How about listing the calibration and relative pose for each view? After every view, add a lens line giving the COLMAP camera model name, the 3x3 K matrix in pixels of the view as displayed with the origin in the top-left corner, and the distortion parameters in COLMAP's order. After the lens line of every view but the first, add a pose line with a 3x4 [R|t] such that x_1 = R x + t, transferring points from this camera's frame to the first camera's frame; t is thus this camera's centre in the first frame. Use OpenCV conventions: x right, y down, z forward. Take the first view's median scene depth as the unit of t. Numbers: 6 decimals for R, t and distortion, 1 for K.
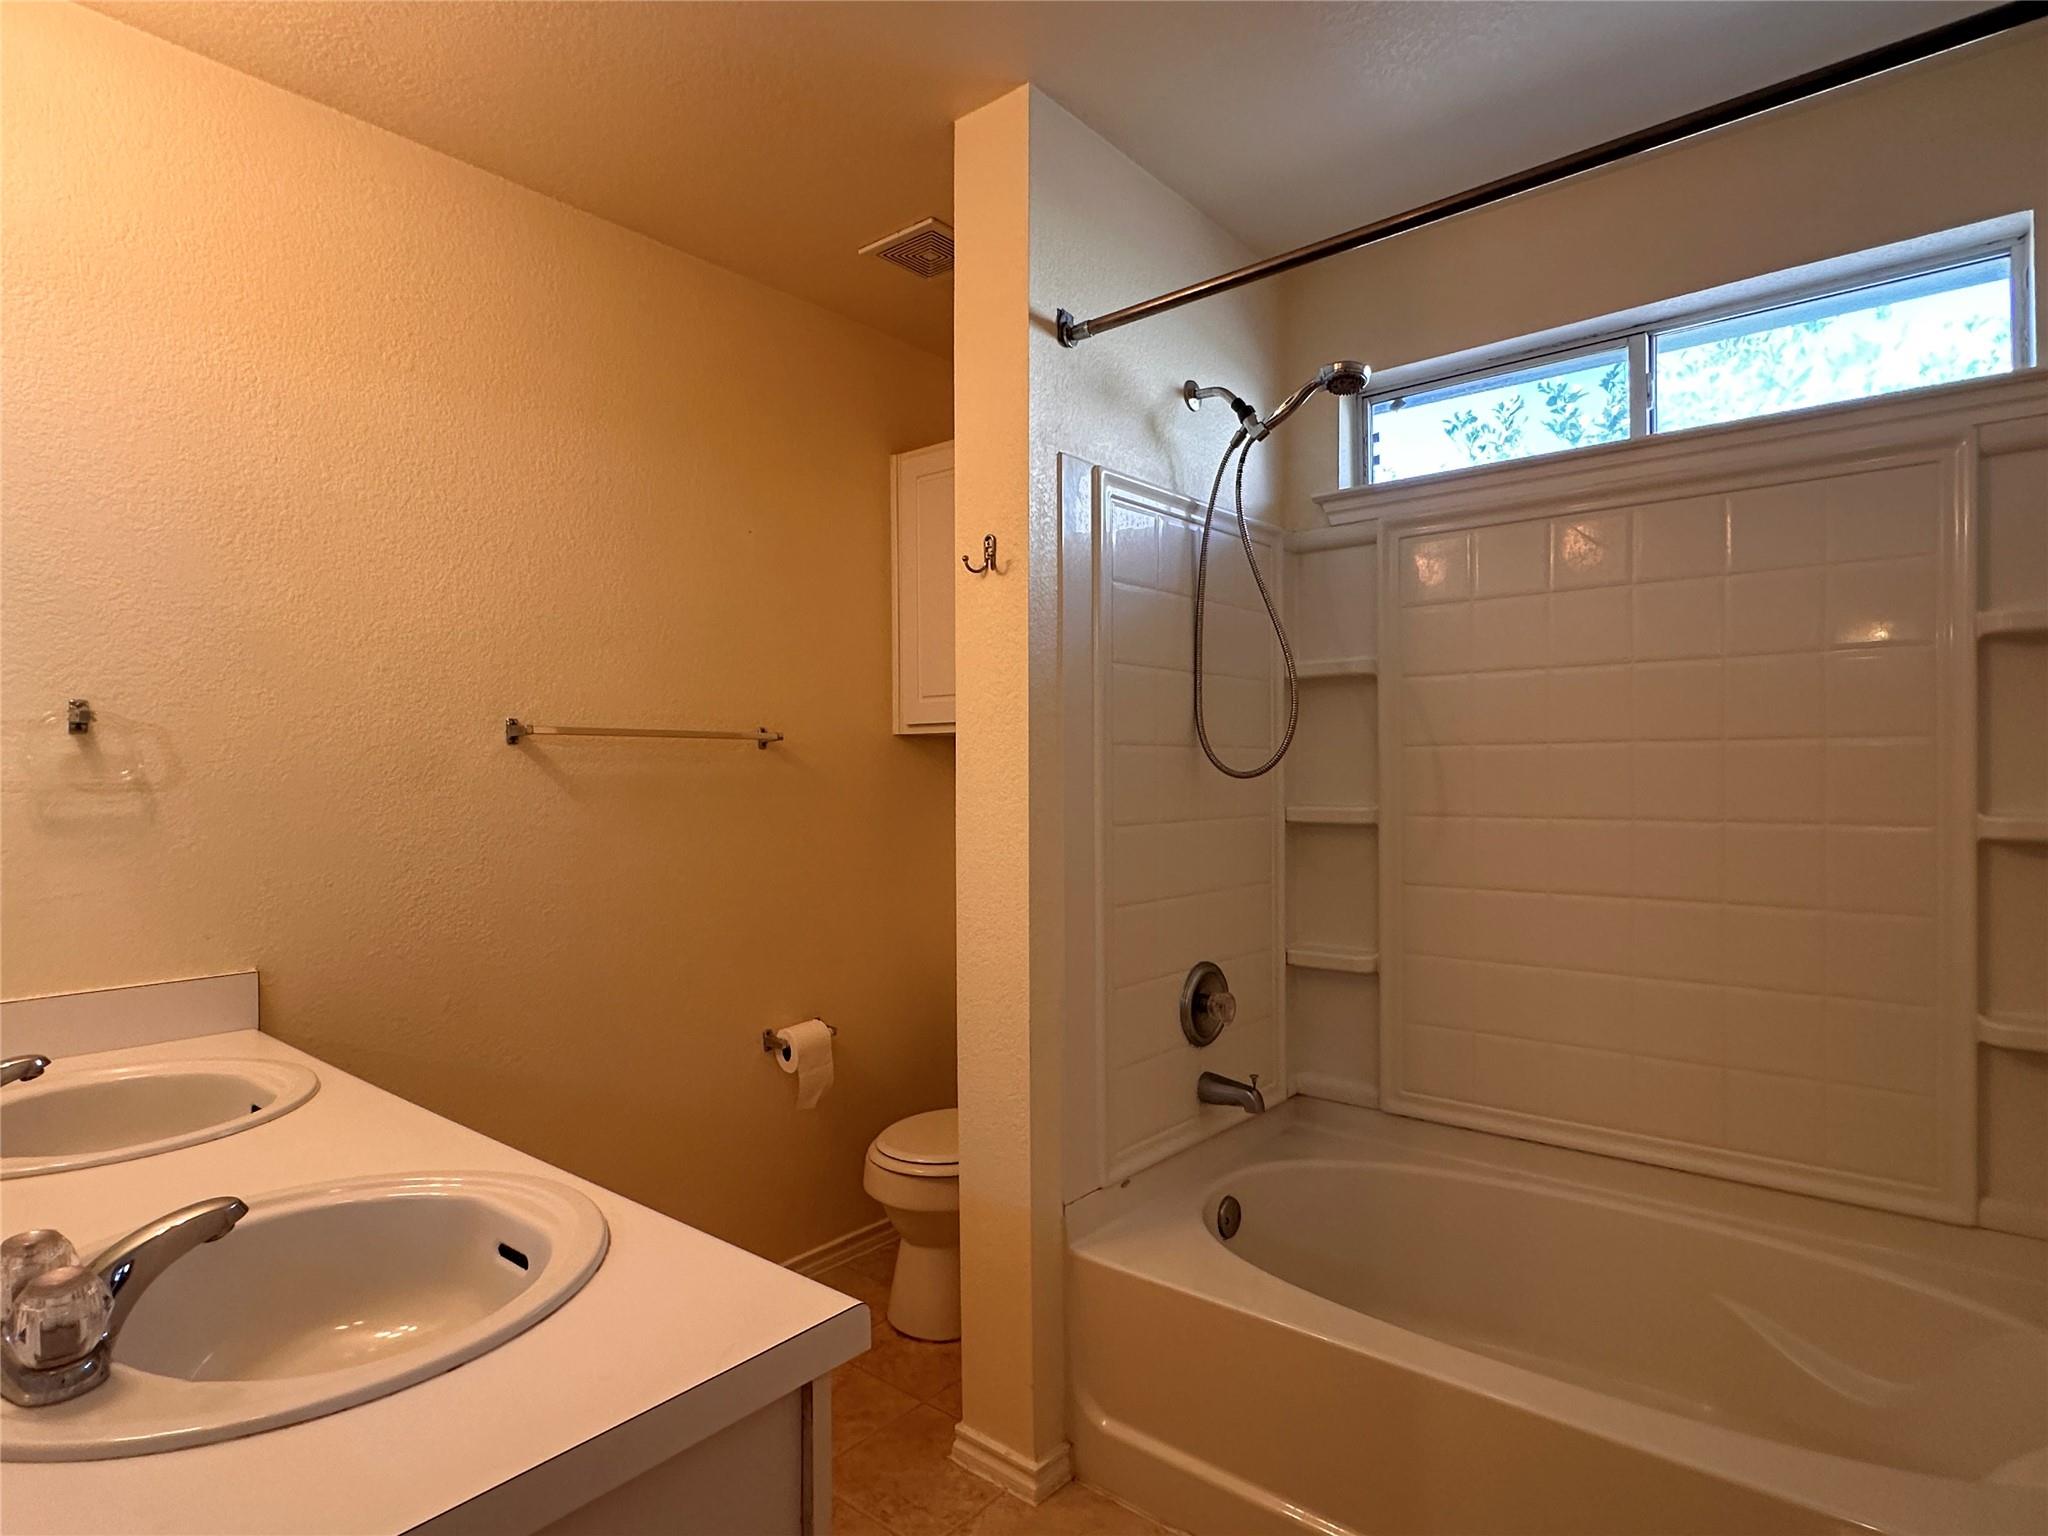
lens RADIAL K [[1097.2, 0, 1025.0], [0, 1097.2, 763.9], [0, 0, 1]] dist [-0.003562, 0.003311]
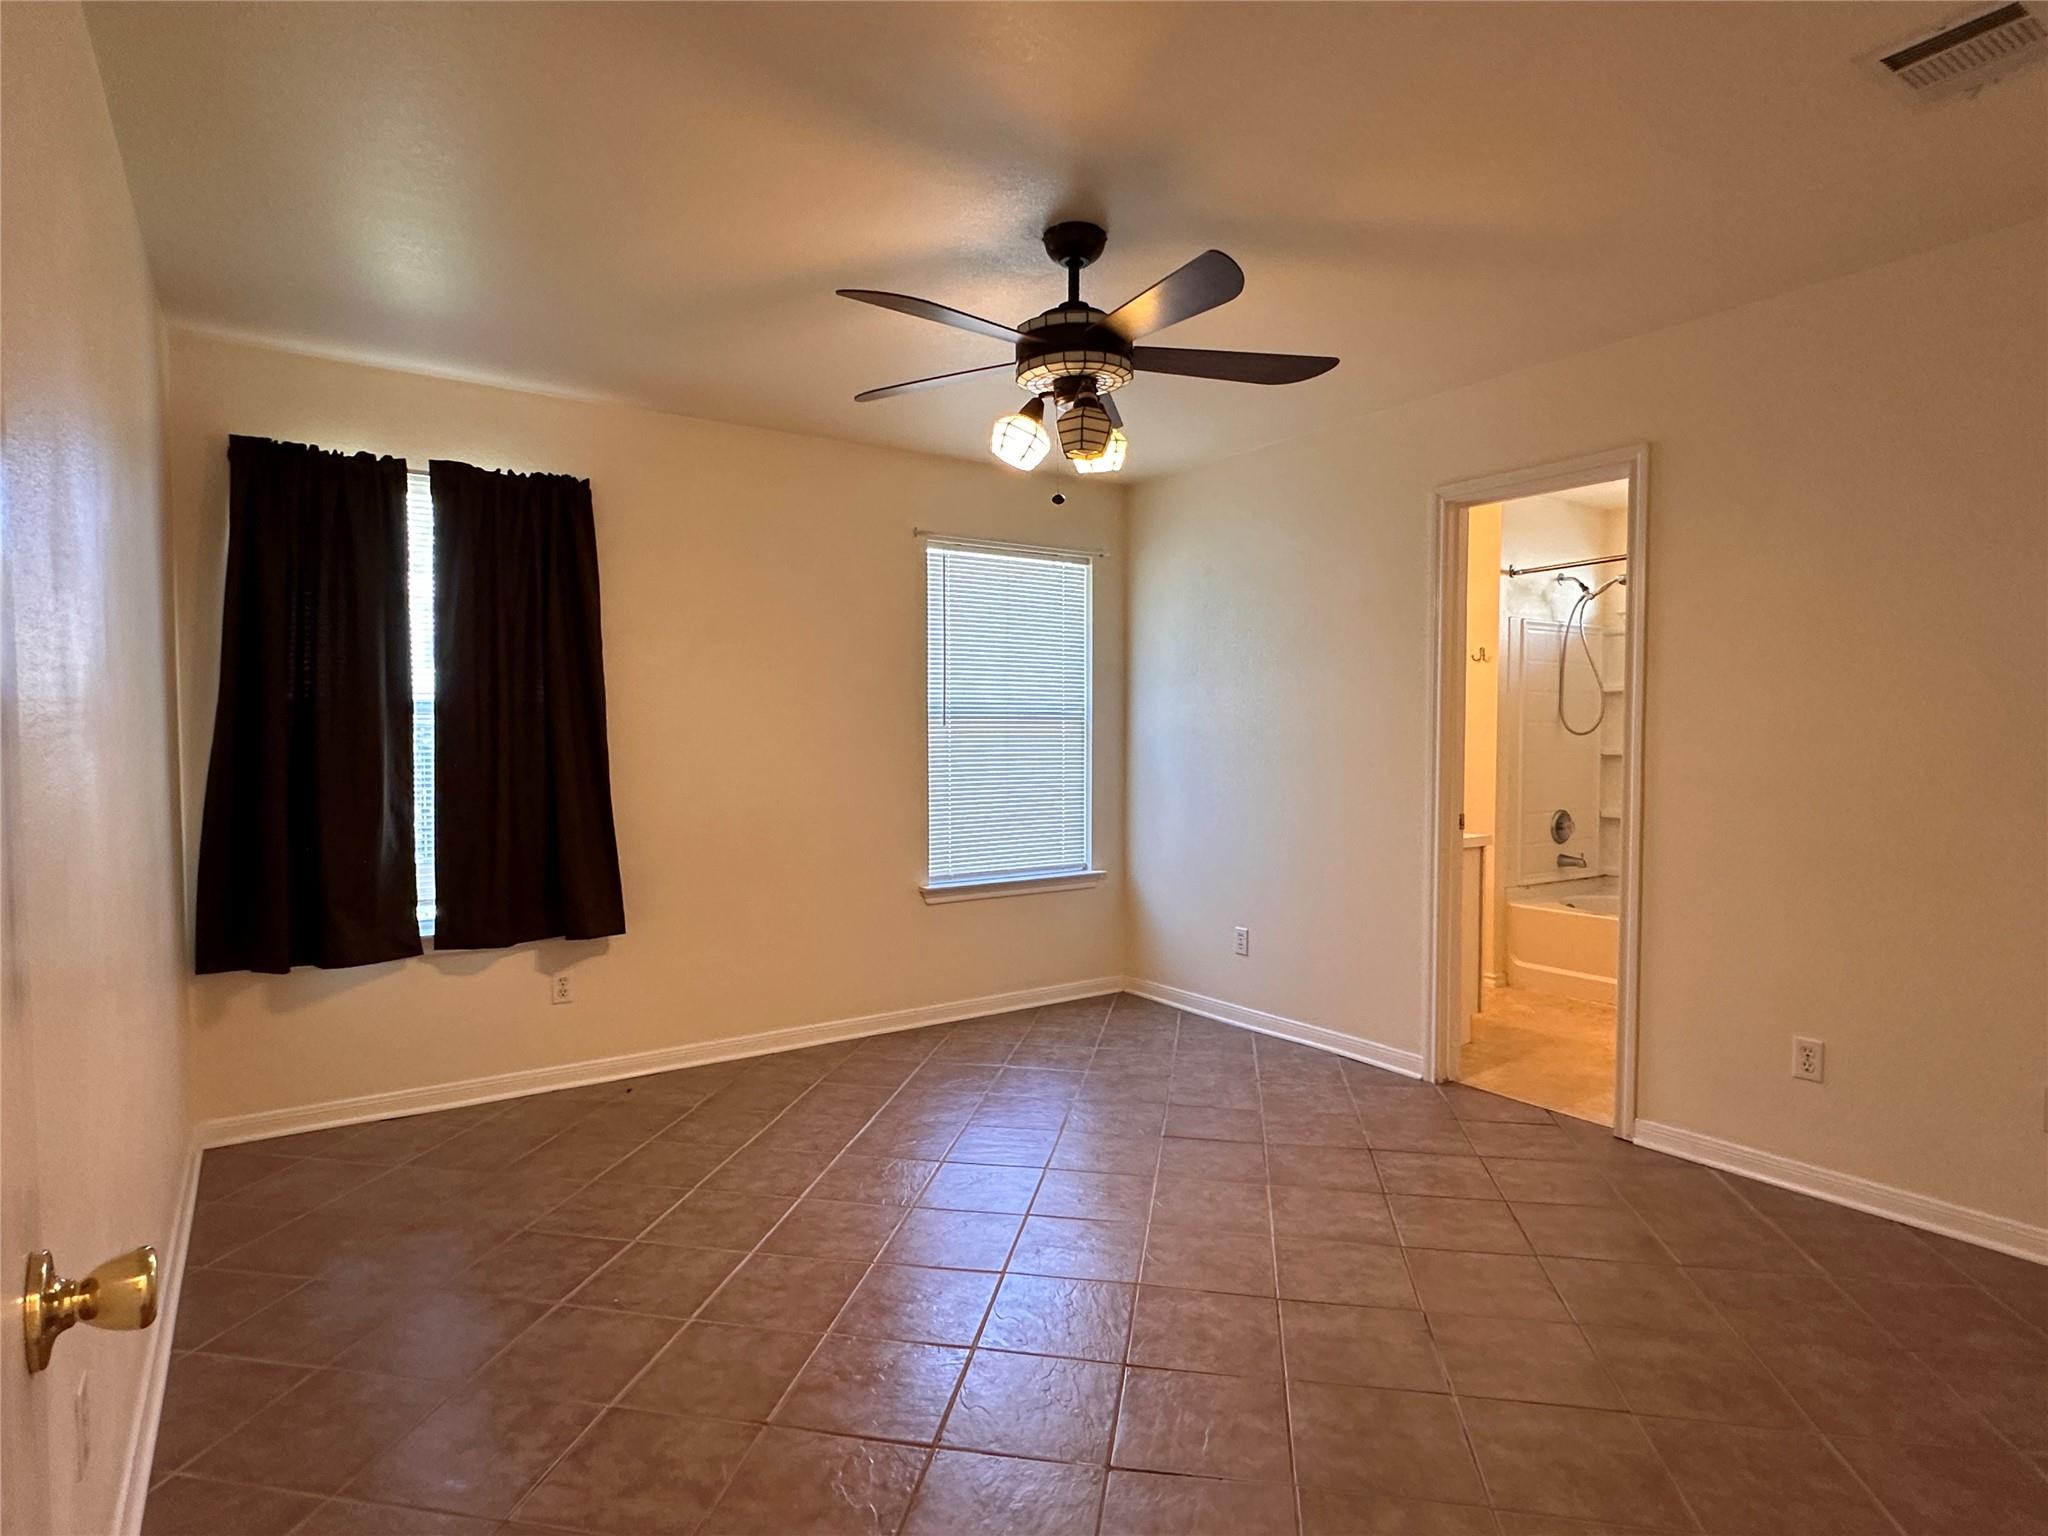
lens RADIAL K [[1097.2, 0, 1026.5], [0, 1097.2, 778.6], [0, 0, 1]] dist [-0.003562, 0.003311]
pose [[0.959551, 0.014494, -0.281163, -0.307711], [-0.002574, 0.999084, 0.042717, 0.008986], [0.281525, -0.040265, 0.958709, -1.751179]]
